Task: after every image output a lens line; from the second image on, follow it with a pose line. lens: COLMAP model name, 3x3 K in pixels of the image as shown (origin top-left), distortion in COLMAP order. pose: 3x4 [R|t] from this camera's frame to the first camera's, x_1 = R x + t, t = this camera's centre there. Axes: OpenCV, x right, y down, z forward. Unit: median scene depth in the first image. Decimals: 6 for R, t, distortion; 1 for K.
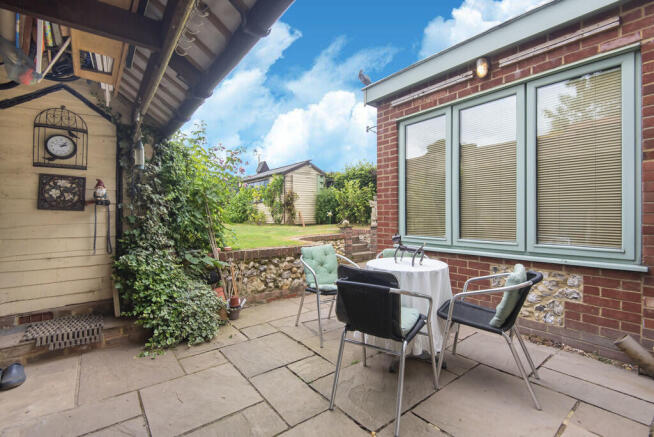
lens RADIAL K [[293.5, 0, 330.9], [0, 293.5, 216.4], [0, 0, 1]] dist [0.032301, -0.021175]
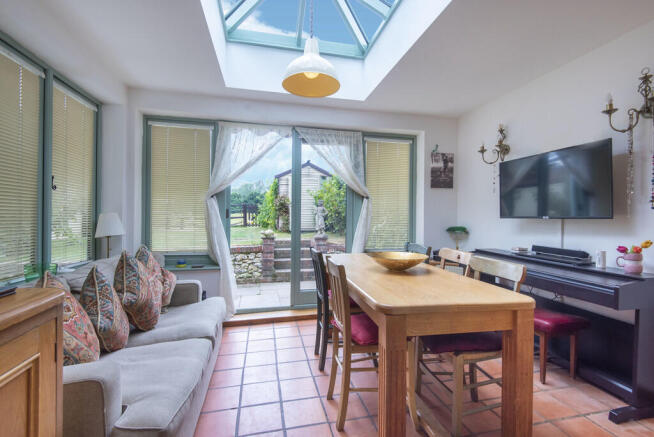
lens RADIAL K [[293.5, 0, 330.9], [0, 293.5, 216.4], [0, 0, 1]] dist [0.032301, -0.021175]
pose [[0.898275, 0.004411, -0.439412, 0.593289], [-0.004496, 0.999990, 0.000846, -0.028837], [0.439412, 0.001216, 0.898285, 0.319783]]
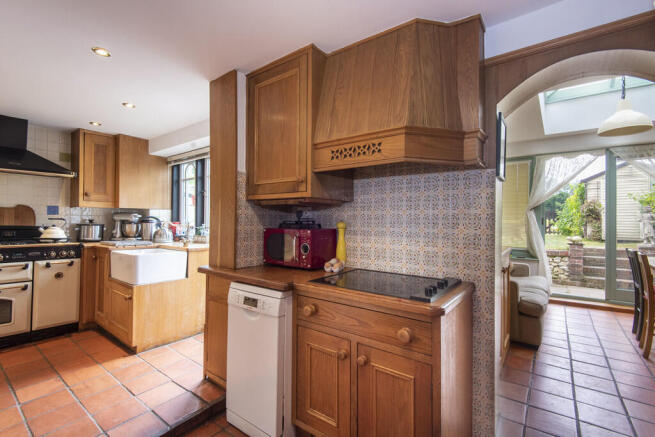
lens RADIAL K [[293.9, 0, 331.4], [0, 293.9, 216.4], [0, 0, 1]] dist [0.032301, -0.021175]
pose [[0.238703, -0.012187, -0.971016, 0.759575], [-0.006710, 0.999877, -0.014199, -0.031016], [0.971069, 0.009905, 0.238592, 0.064645]]
